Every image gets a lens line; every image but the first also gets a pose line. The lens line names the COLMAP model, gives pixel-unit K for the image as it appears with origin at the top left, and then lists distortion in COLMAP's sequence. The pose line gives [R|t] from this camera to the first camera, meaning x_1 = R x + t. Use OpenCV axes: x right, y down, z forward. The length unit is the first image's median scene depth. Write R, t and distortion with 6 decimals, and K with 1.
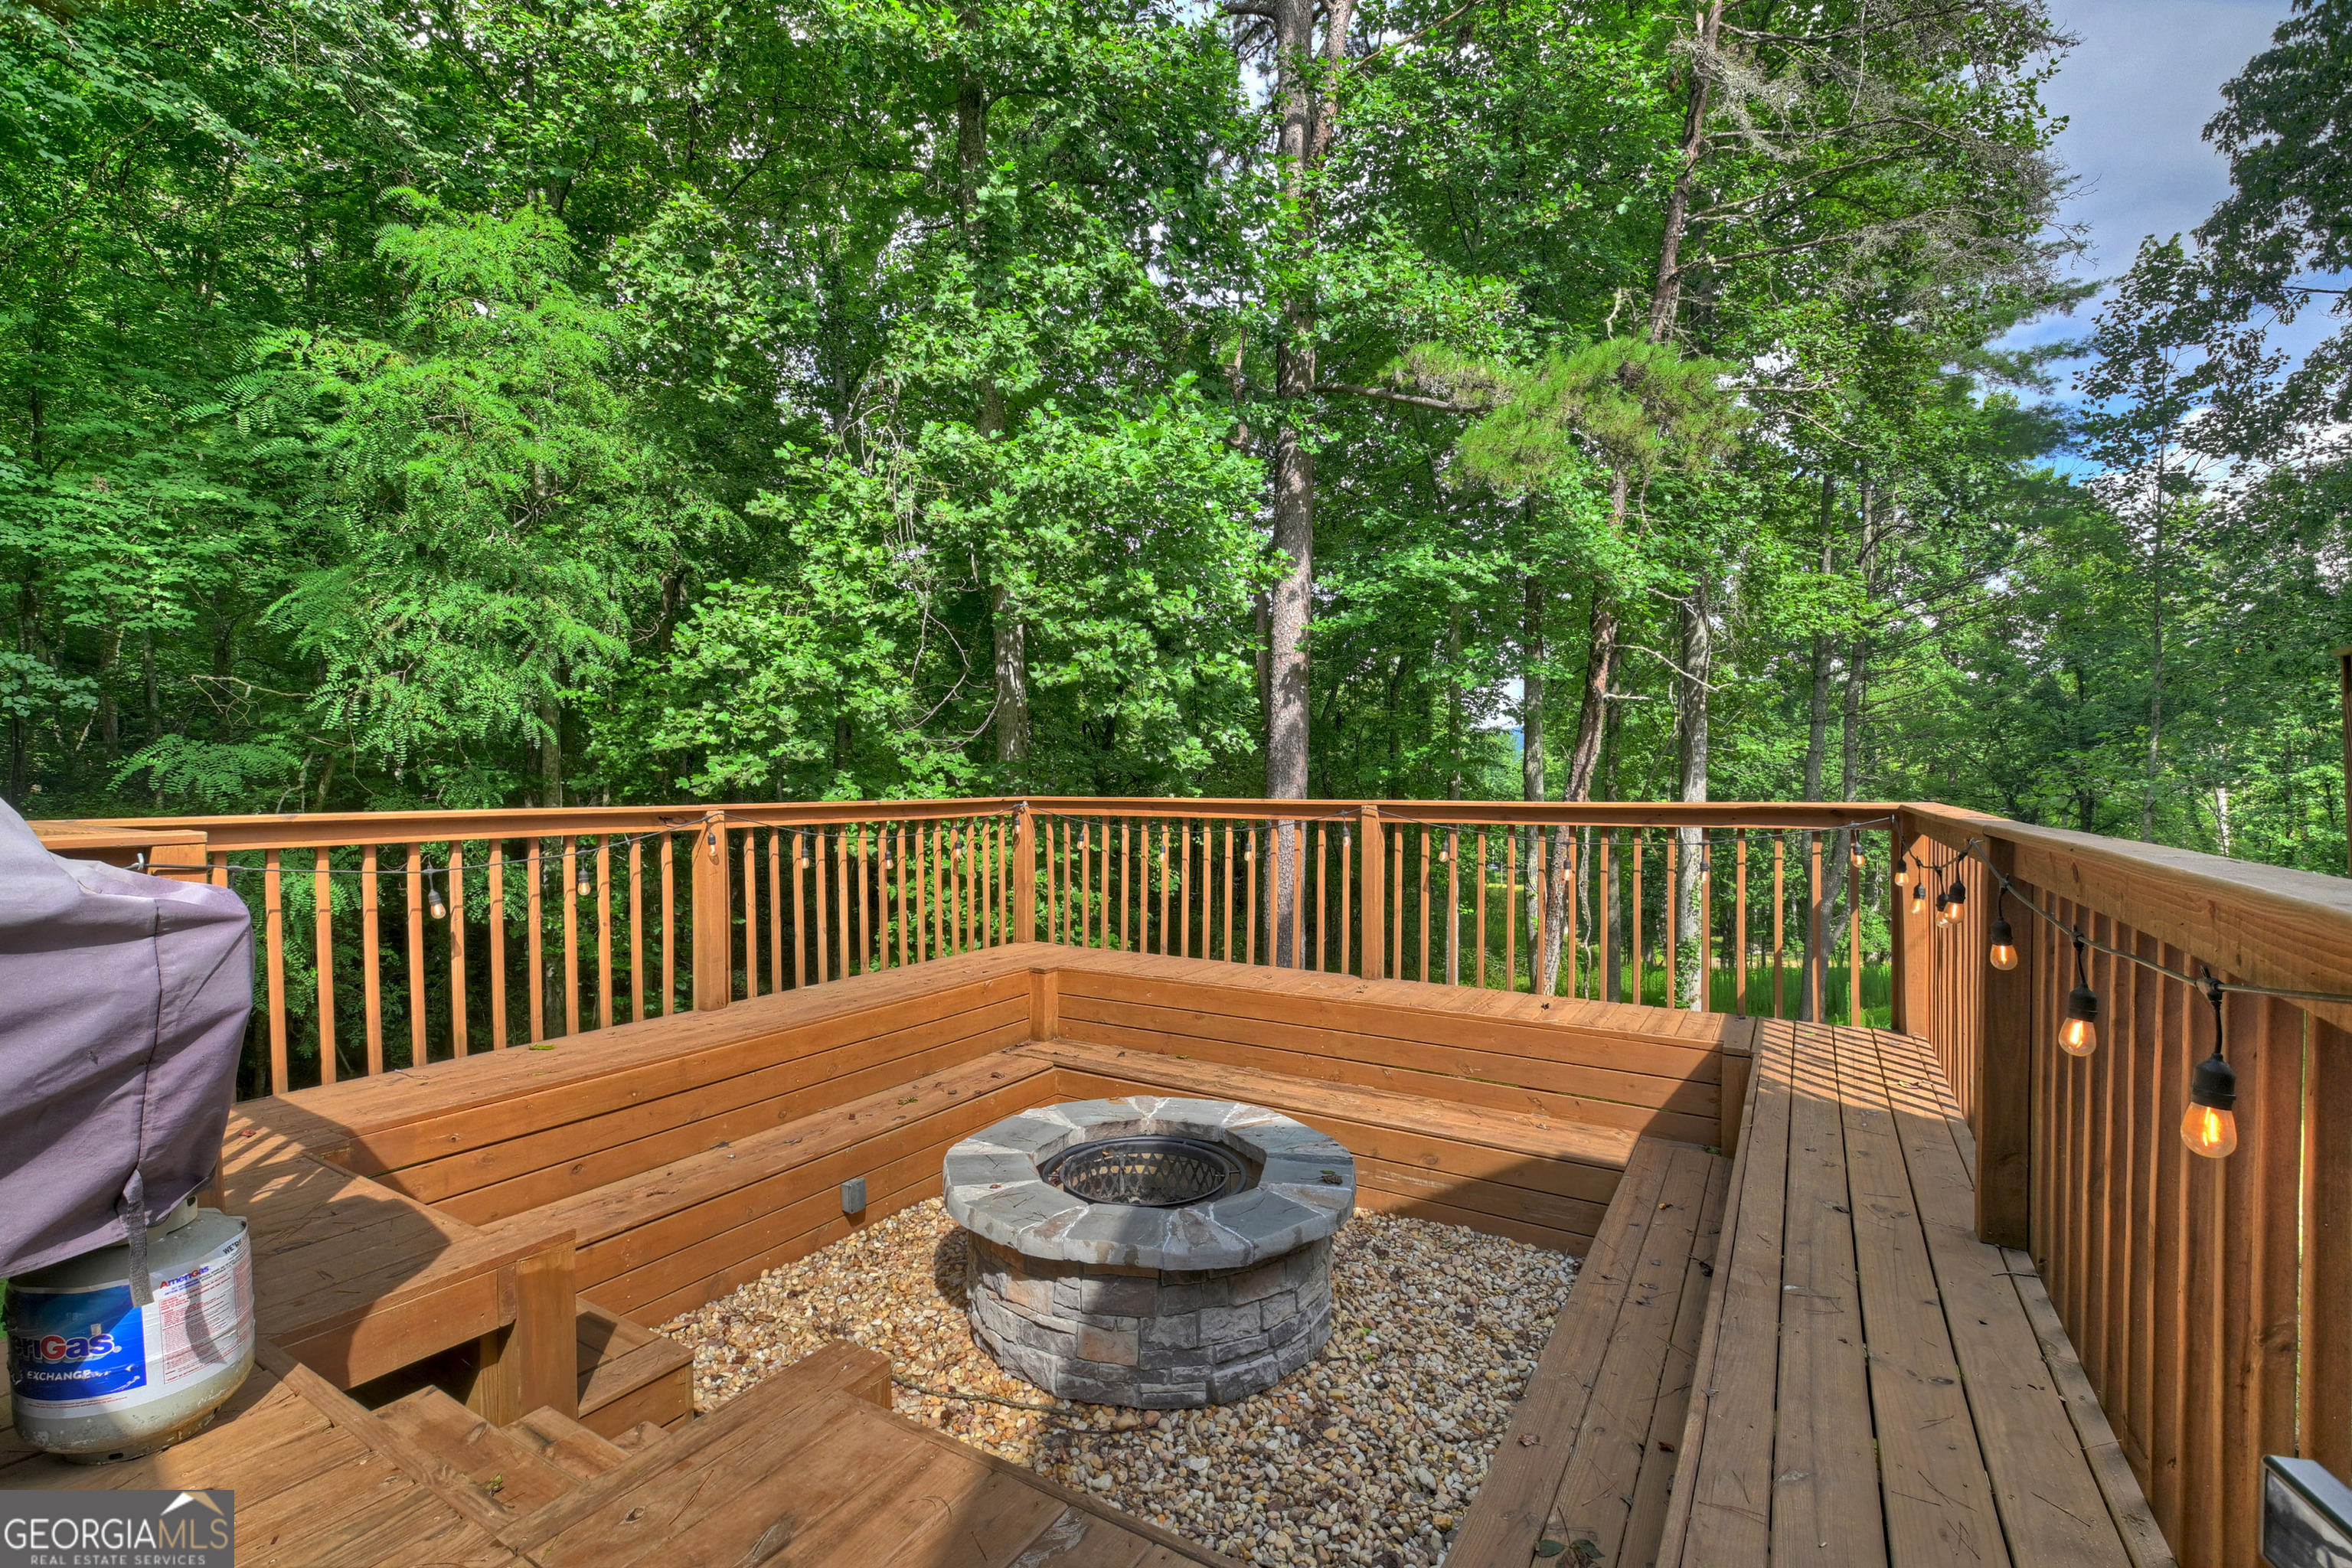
lens RADIAL K [[1037.1, 0, 1171.0], [0, 1037.1, 805.7], [0, 0, 1]] dist [-0.029387, 0.000607]
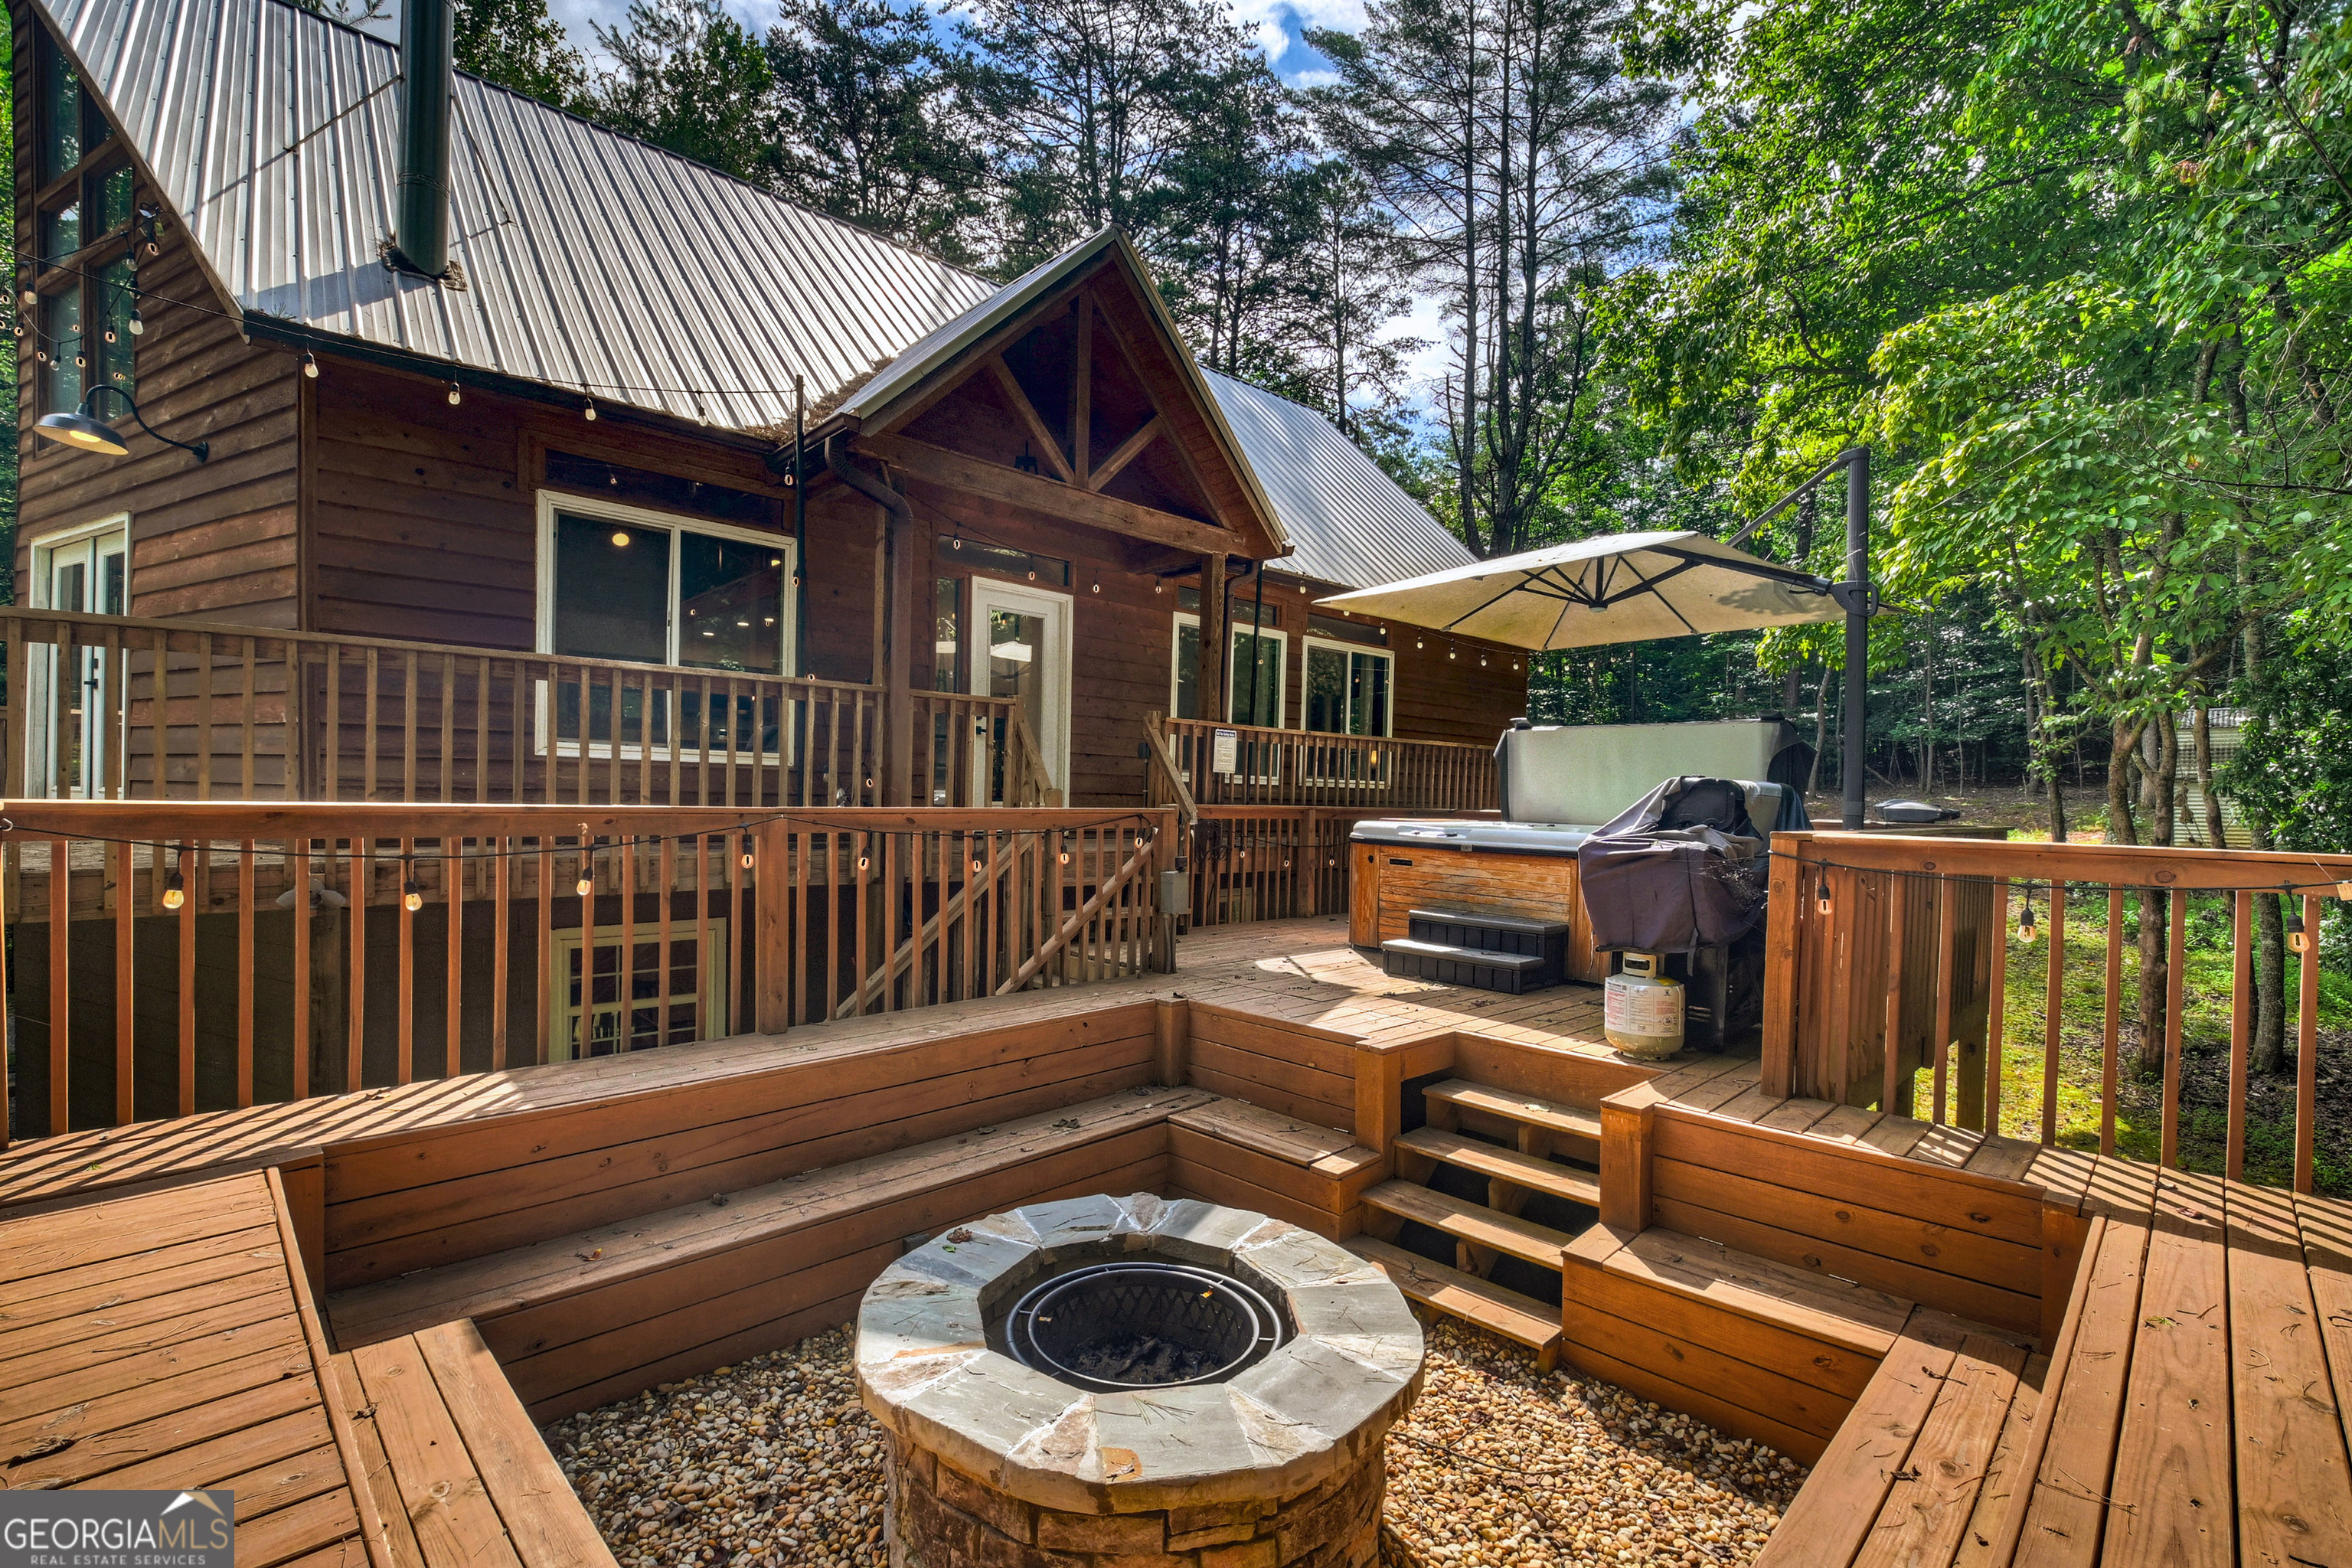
lens RADIAL K [[1037.1, 0, 1171.0], [0, 1037.1, 805.7], [0, 0, 1]] dist [-0.029387, 0.000607]
pose [[-0.971070, -0.020846, 0.237883, -0.221071], [-0.012532, 0.999258, 0.036411, -0.042140], [-0.238466, 0.032377, -0.970611, 1.769695]]
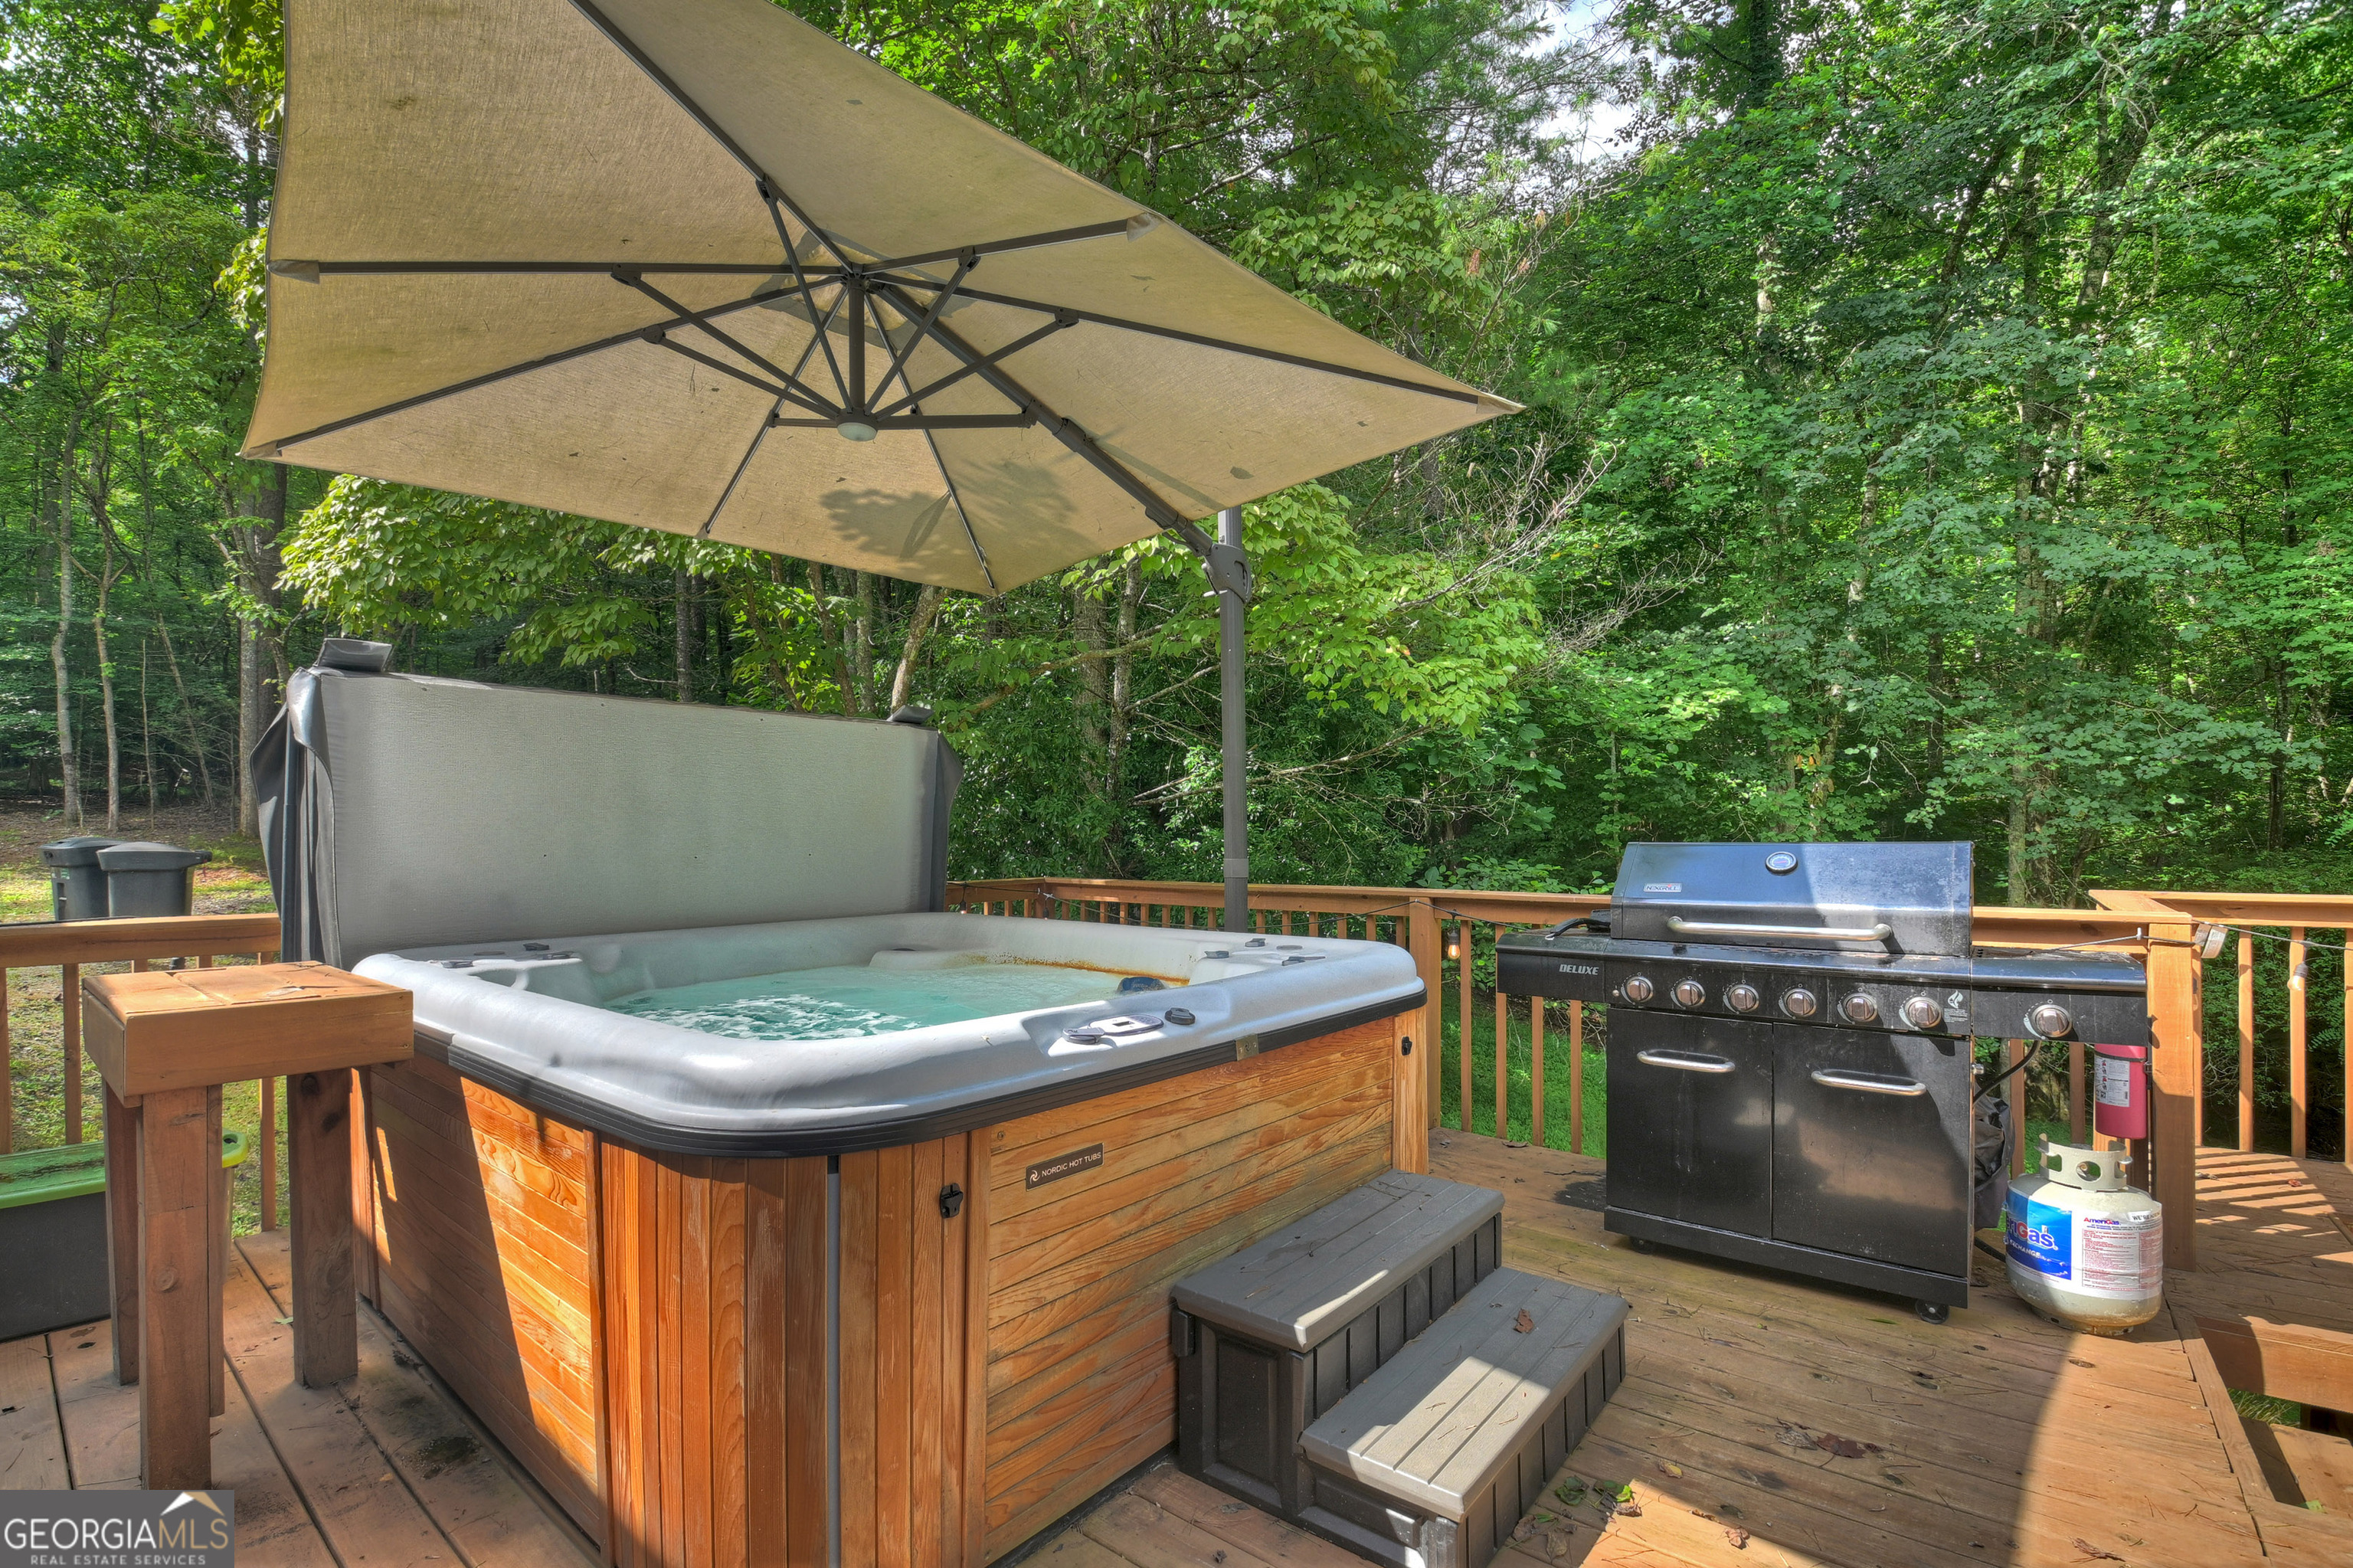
lens RADIAL K [[1037.6, 0, 1171.5], [0, 1037.6, 805.7], [0, 0, 1]] dist [-0.029387, 0.000607]
pose [[-0.132514, -0.023221, -0.990909, 0.301093], [-0.024323, 0.999501, -0.020170, -0.034453], [0.990883, 0.021429, -0.133013, -0.075697]]
